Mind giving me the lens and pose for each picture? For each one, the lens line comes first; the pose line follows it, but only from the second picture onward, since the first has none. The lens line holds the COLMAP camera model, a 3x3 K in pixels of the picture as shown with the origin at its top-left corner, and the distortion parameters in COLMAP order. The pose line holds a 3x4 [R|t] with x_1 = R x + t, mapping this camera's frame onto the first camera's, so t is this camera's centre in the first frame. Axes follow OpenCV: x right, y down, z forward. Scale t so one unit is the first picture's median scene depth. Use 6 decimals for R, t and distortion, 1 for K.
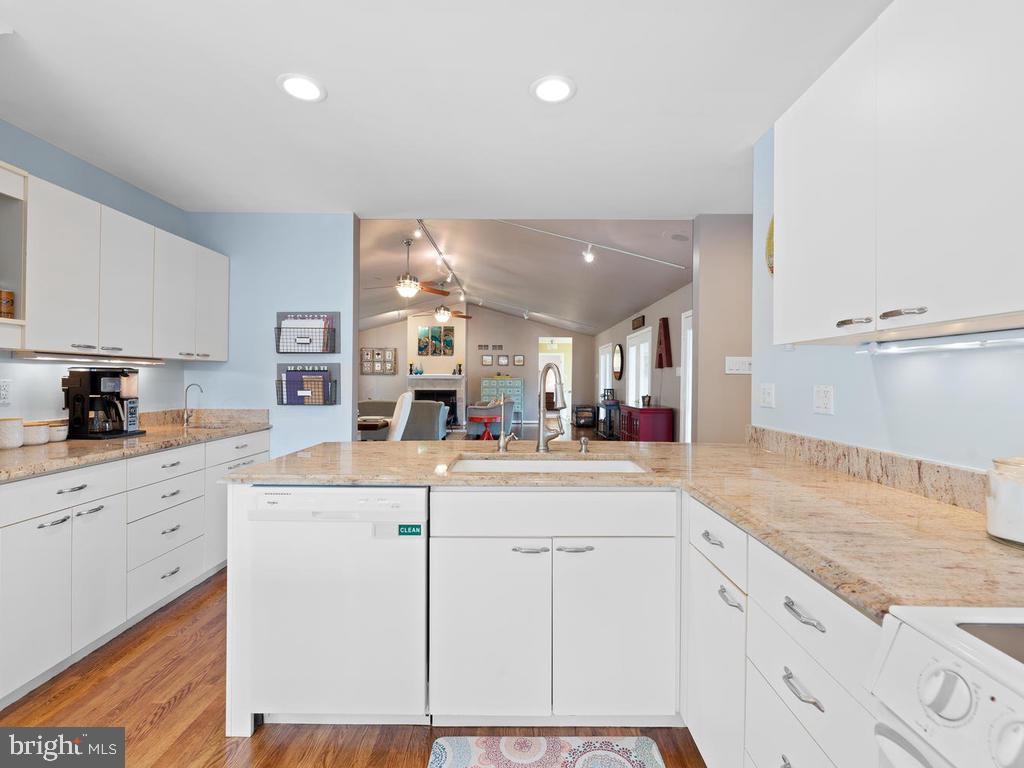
lens RADIAL K [[463.0, 0, 512.2], [0, 463.0, 384.6], [0, 0, 1]] dist [-0.002604, 0.002040]
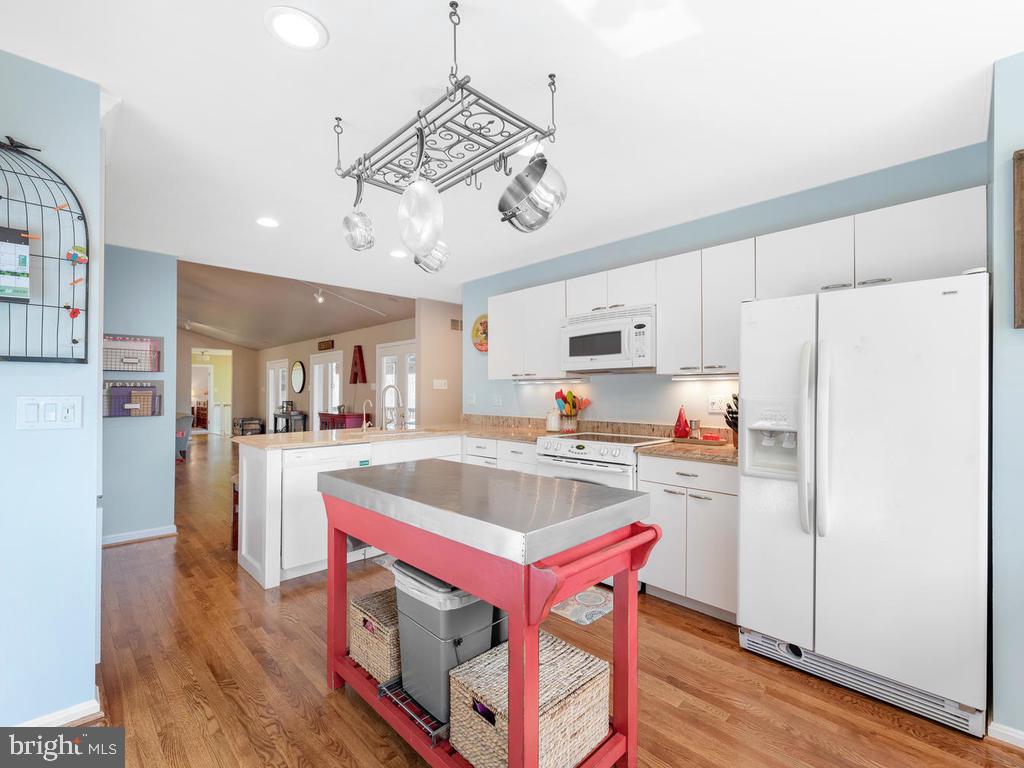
lens RADIAL K [[463.0, 0, 514.1], [0, 463.0, 385.6], [0, 0, 1]] dist [-0.002604, 0.002040]
pose [[0.703907, 0.004168, 0.710280, -0.318716], [0.013300, 0.999730, -0.019048, 0.001016], [-0.710168, 0.022854, 0.703662, -0.256828]]
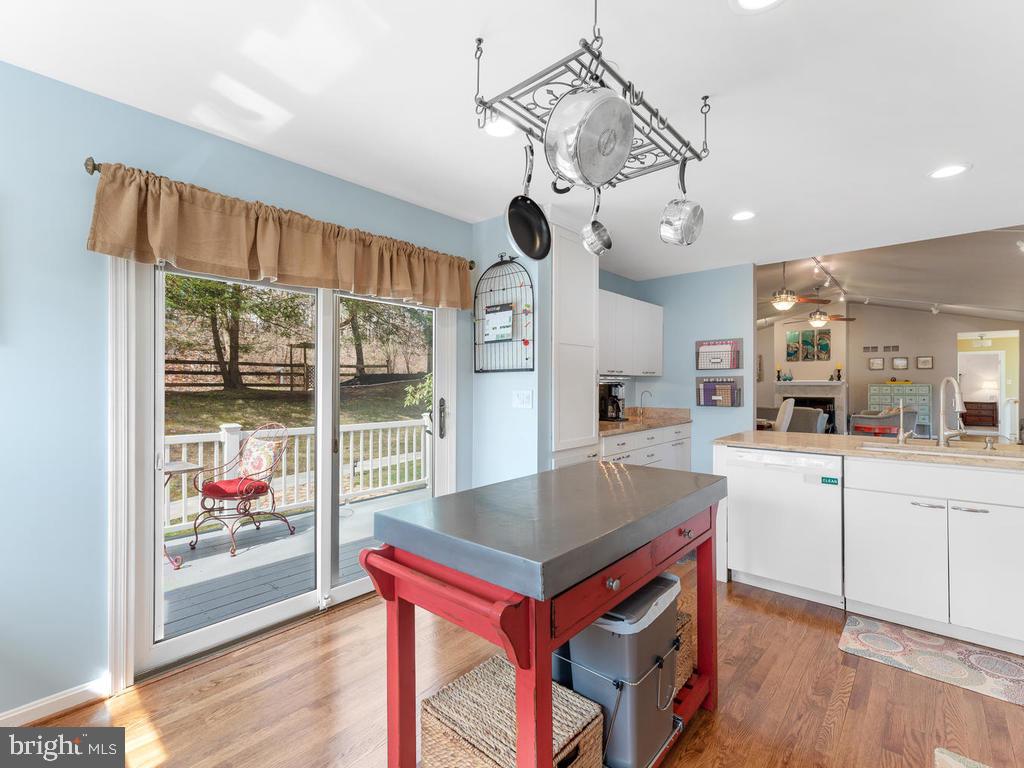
lens RADIAL K [[463.0, 0, 512.6], [0, 463.0, 380.7], [0, 0, 1]] dist [-0.002604, 0.002040]
pose [[0.754206, -0.010228, -0.656559, 0.003502], [-0.003580, 0.999800, -0.019687, -0.002017], [0.656629, 0.017199, 0.754018, -0.250232]]
